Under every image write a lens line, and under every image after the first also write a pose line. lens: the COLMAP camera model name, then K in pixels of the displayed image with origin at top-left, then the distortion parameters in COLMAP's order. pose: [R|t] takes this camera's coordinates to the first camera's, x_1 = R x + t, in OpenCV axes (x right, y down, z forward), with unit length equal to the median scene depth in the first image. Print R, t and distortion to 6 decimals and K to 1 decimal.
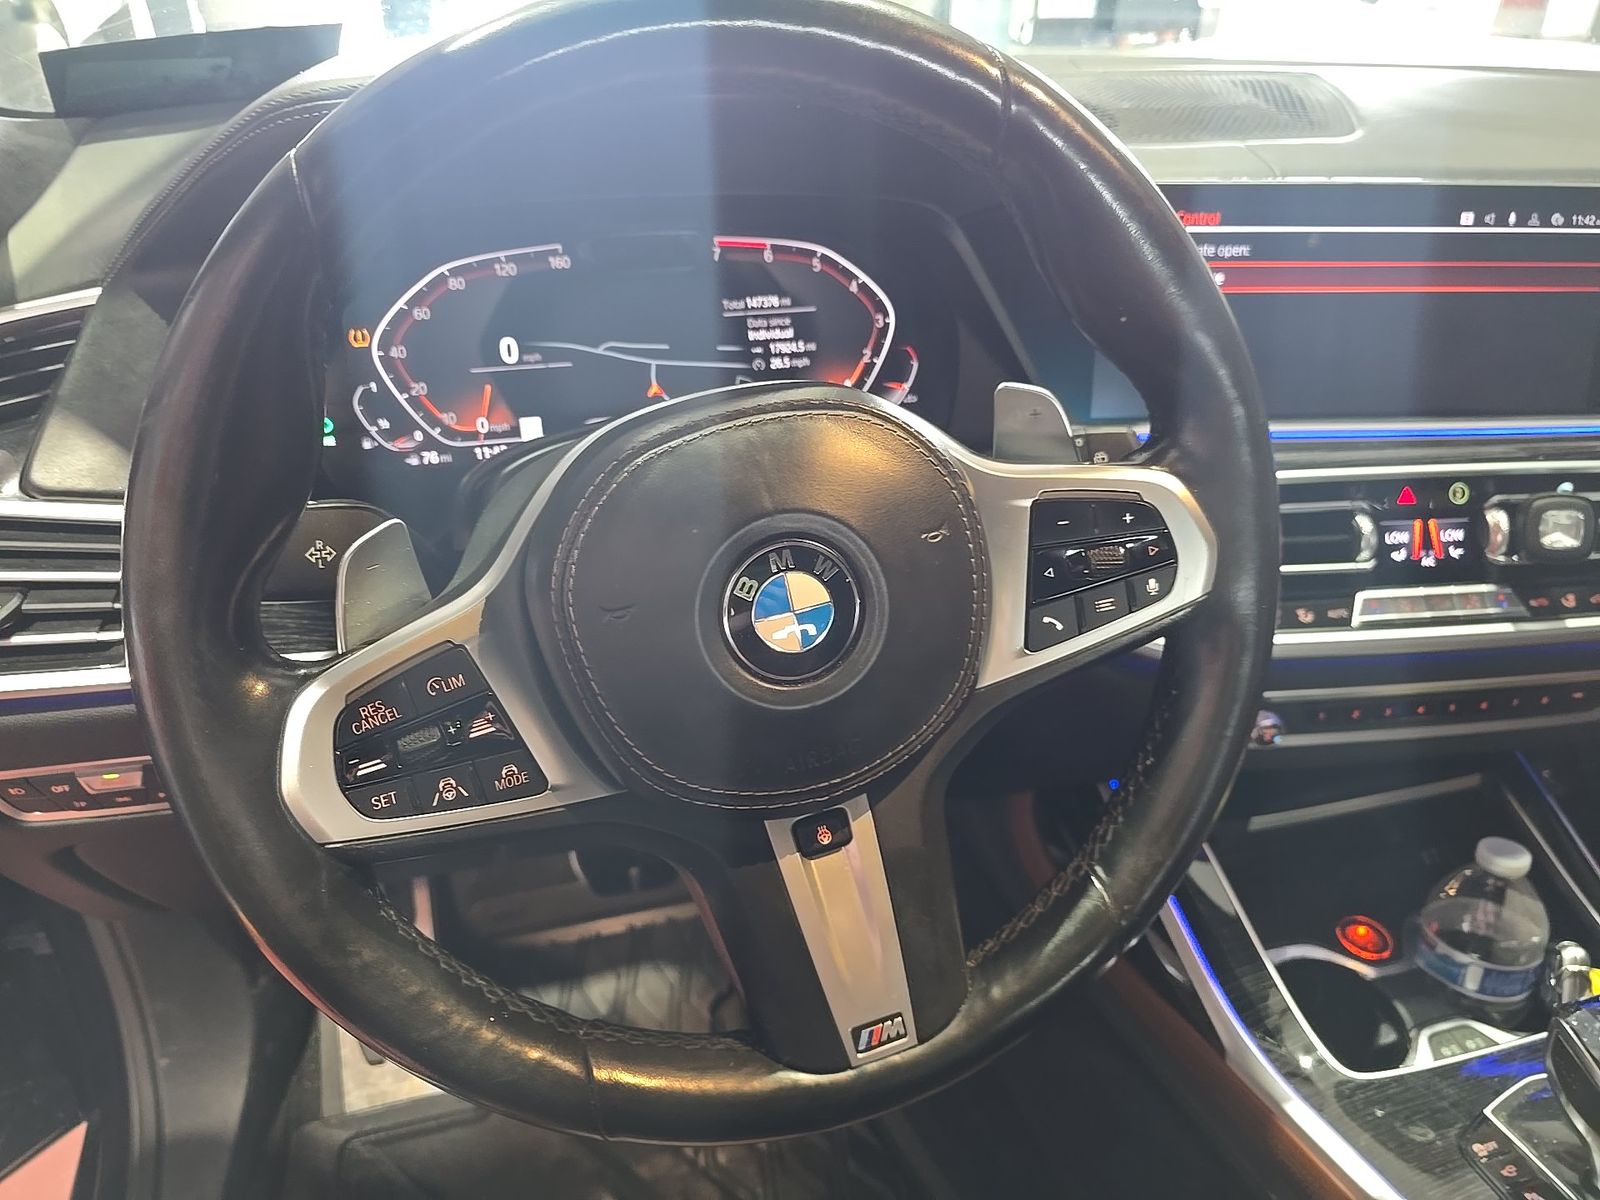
lens RADIAL K [[1108.8, 0, 825.8], [0, 1108.8, 581.4], [0, 0, 1]] dist [0.039820, -0.030765]
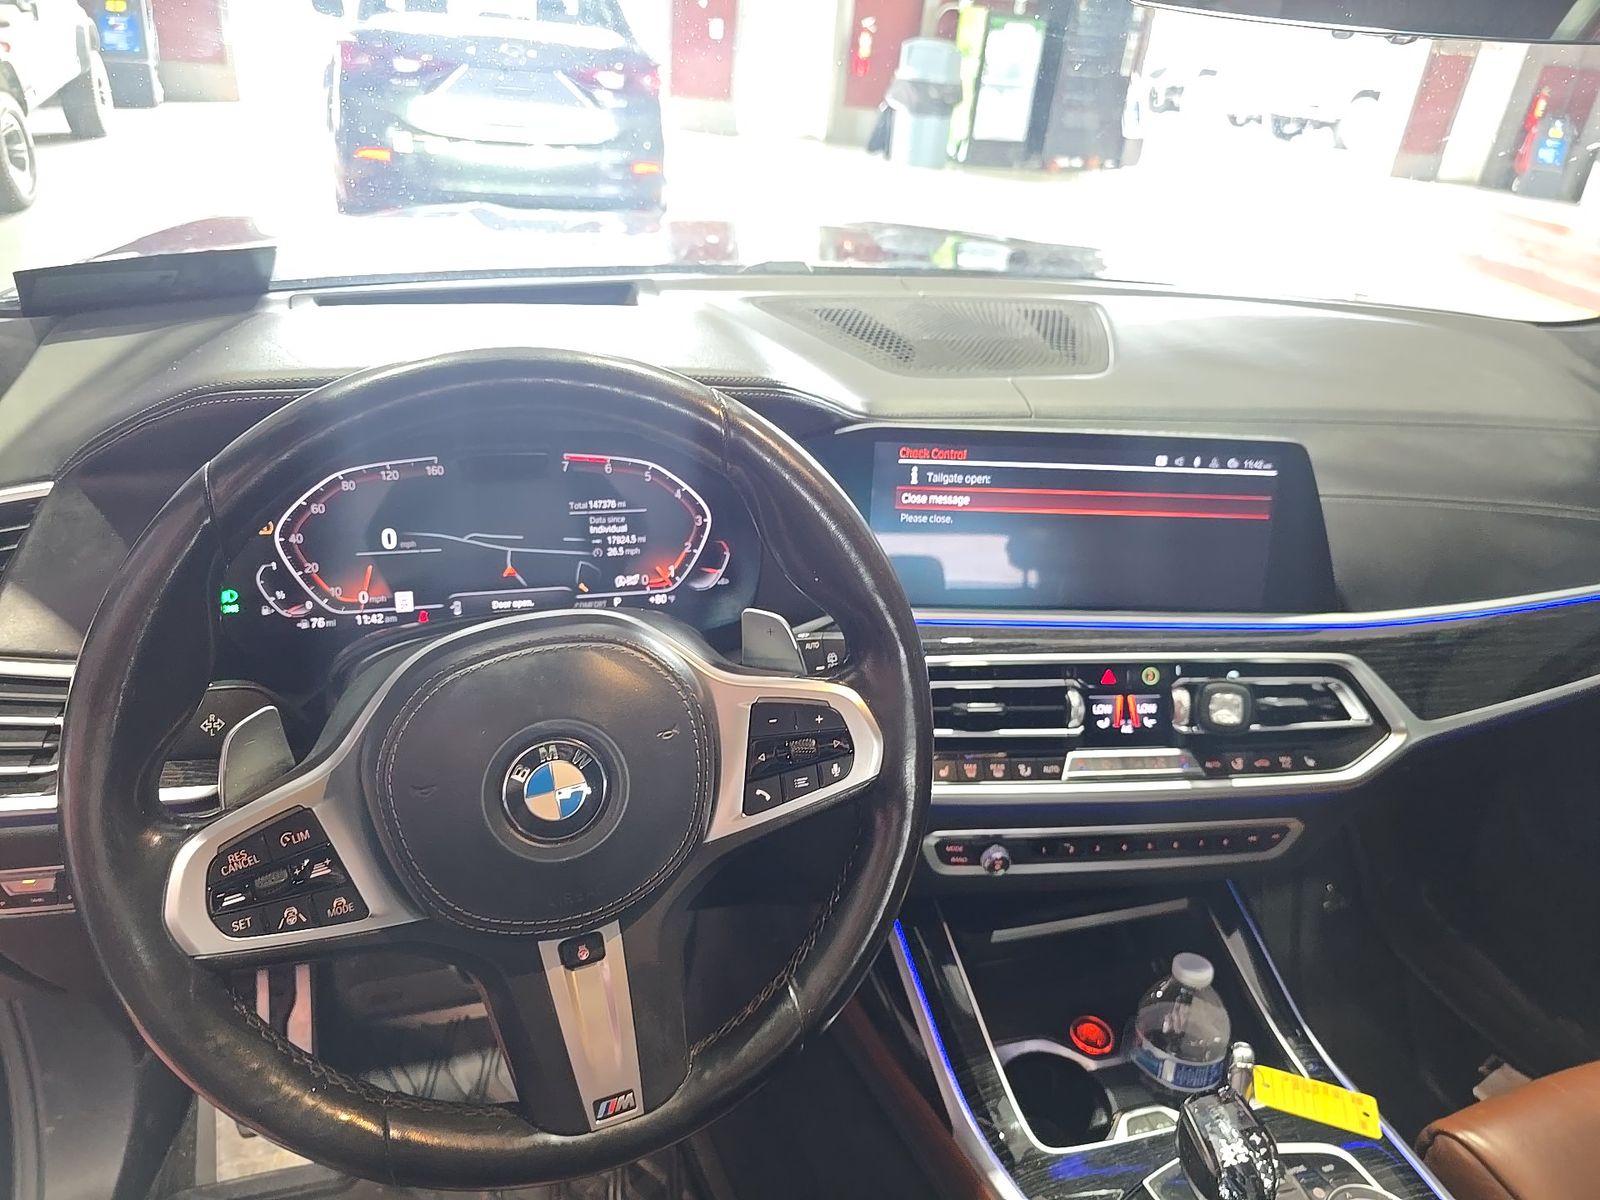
lens RADIAL K [[1069.5, 0, 800.0], [0, 1069.5, 600.0], [0, 0, 1]] dist [0.068576, -0.066365]
pose [[0.998008, 0.039483, 0.049195, 0.116367], [-0.036303, 0.997294, -0.063924, -0.078833], [-0.051586, 0.062010, 0.996741, -0.218857]]
